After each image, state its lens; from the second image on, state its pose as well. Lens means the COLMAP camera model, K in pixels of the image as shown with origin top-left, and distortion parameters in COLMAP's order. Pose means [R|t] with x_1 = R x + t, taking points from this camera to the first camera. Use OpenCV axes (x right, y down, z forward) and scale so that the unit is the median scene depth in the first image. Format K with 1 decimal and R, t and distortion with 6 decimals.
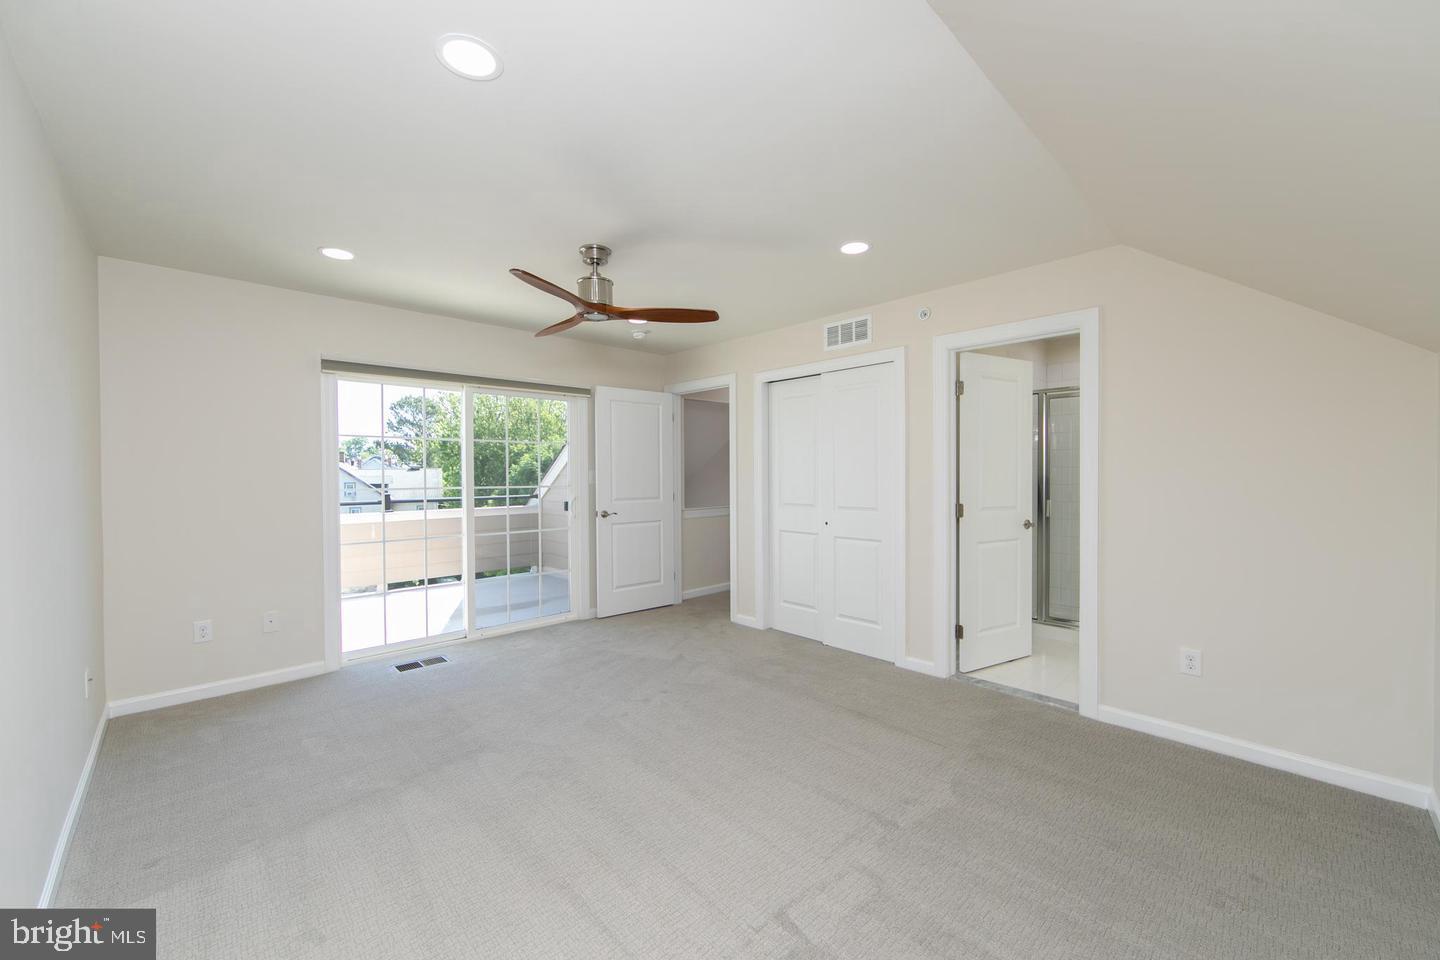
lens RADIAL K [[563.9, 0, 724.7], [0, 563.9, 479.9], [0, 0, 1]] dist [-0.001478, -0.000149]
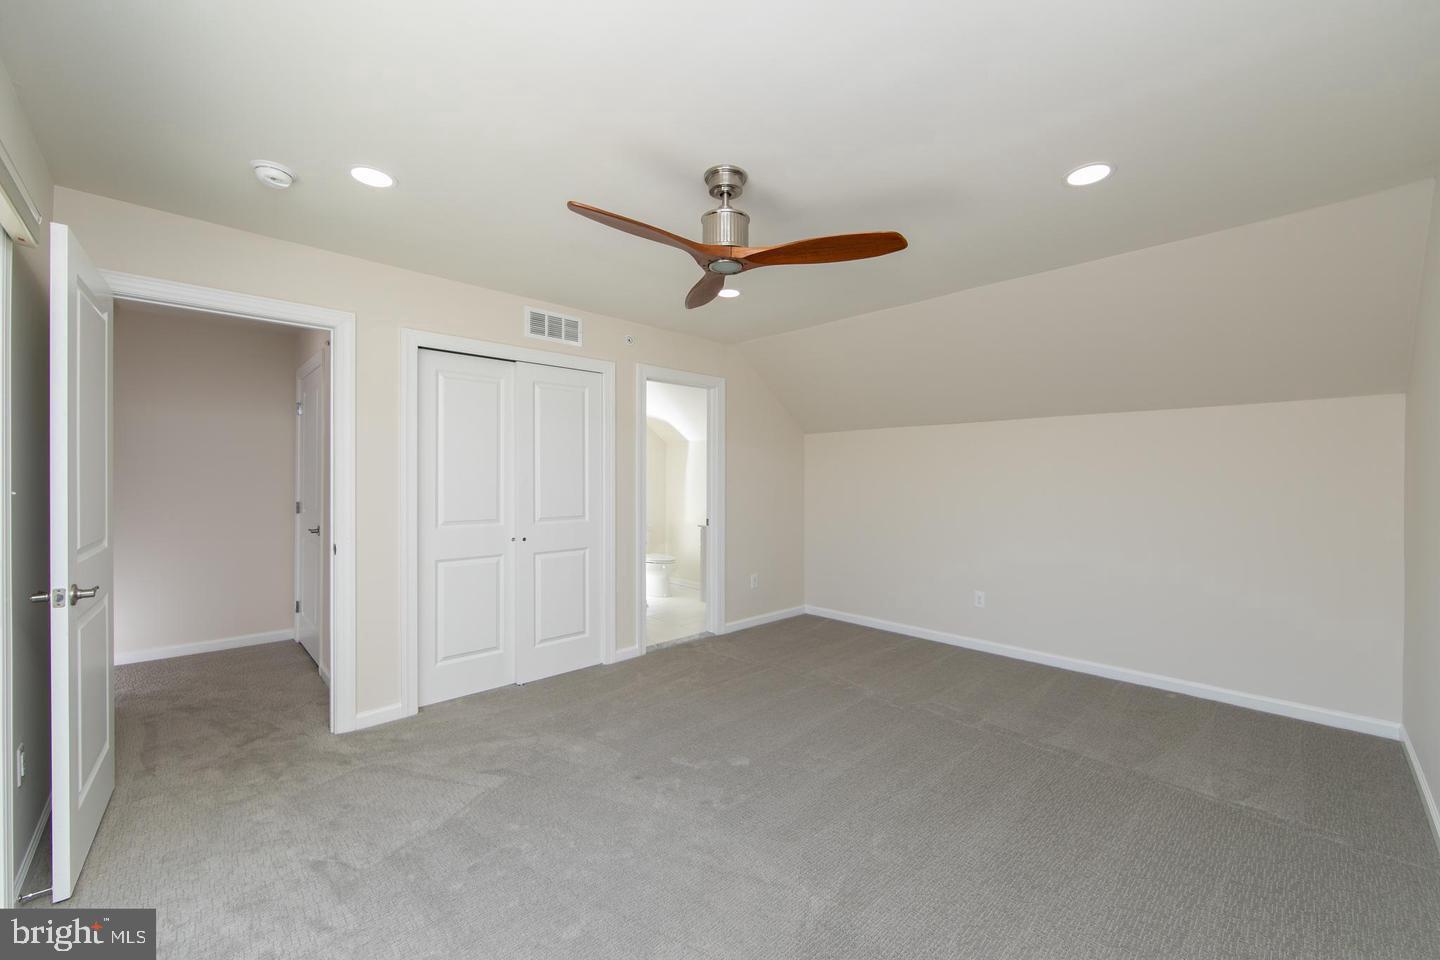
lens RADIAL K [[563.9, 0, 724.7], [0, 563.9, 479.9], [0, 0, 1]] dist [-0.001478, -0.000149]
pose [[-0.001238, 0.003589, 0.999993, -0.571804], [0.011387, 0.999929, -0.003574, -0.005053], [-0.999934, 0.011382, -0.001278, 0.597900]]
